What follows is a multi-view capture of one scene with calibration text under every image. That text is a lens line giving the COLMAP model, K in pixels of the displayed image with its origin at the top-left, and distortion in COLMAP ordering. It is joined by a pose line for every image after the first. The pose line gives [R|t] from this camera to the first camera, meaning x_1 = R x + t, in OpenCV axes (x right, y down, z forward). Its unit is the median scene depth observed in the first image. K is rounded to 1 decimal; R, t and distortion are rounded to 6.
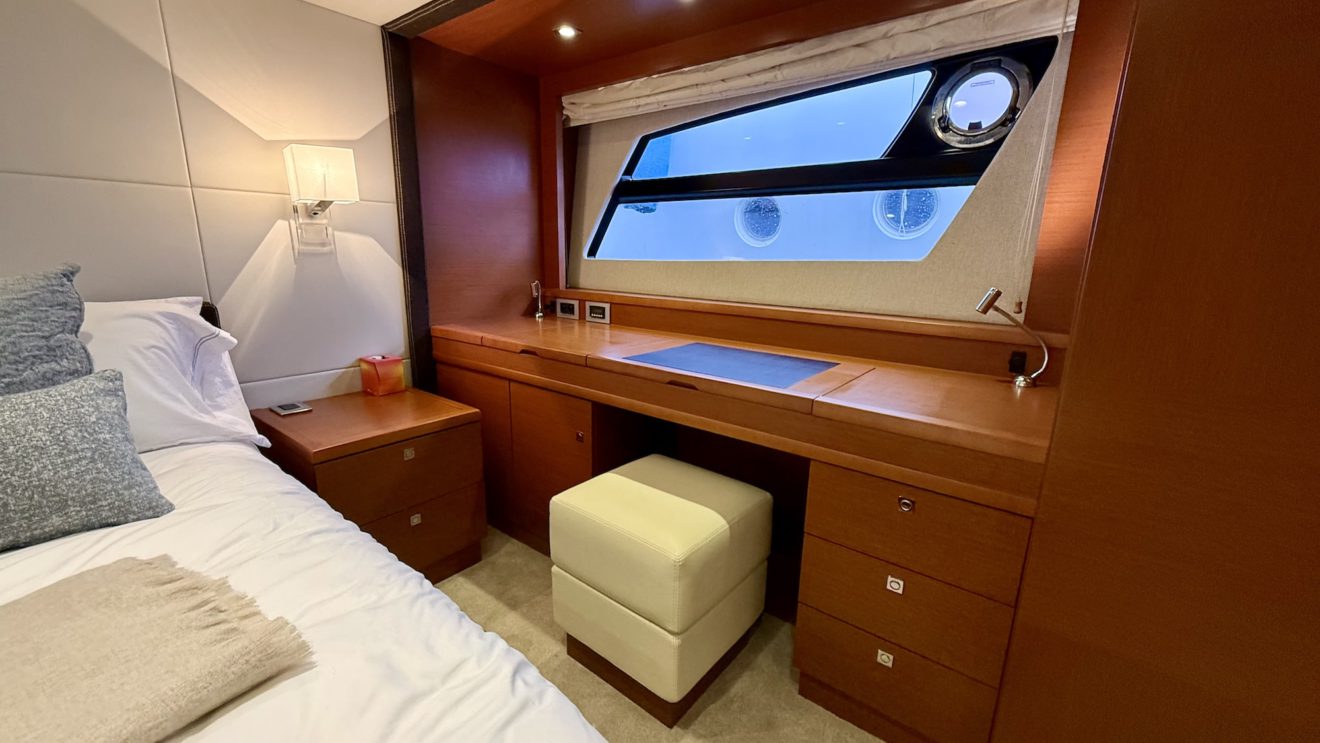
lens RADIAL K [[529.5, 0, 664.4], [0, 529.5, 371.7], [0, 0, 1]] dist [-0.000411, 0.000199]
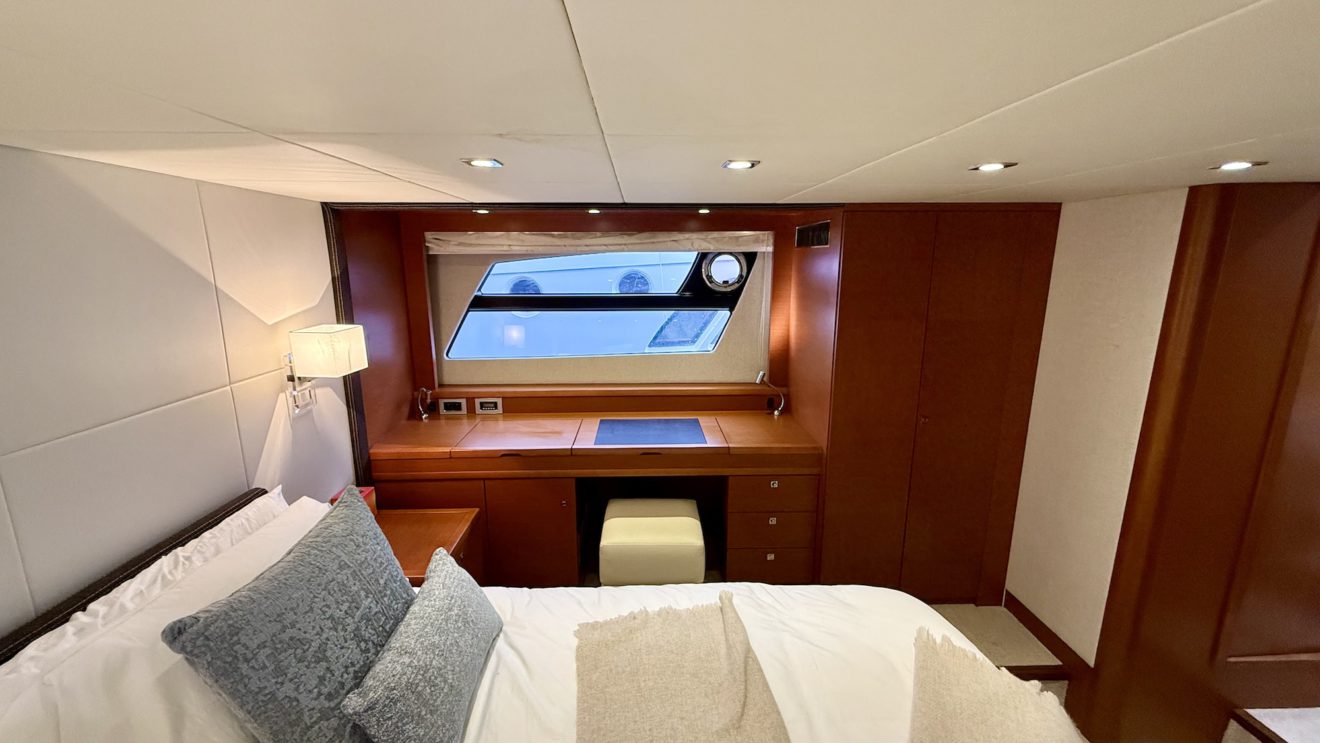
lens RADIAL K [[529.5, 0, 660.0], [0, 529.5, 360.7], [0, 0, 1]] dist [-0.000411, 0.000199]
pose [[0.770875, -0.142842, 0.620763, -0.680755], [0.159852, 0.986728, 0.028546, -0.224193], [-0.616602, 0.077225, 0.783478, -0.276729]]
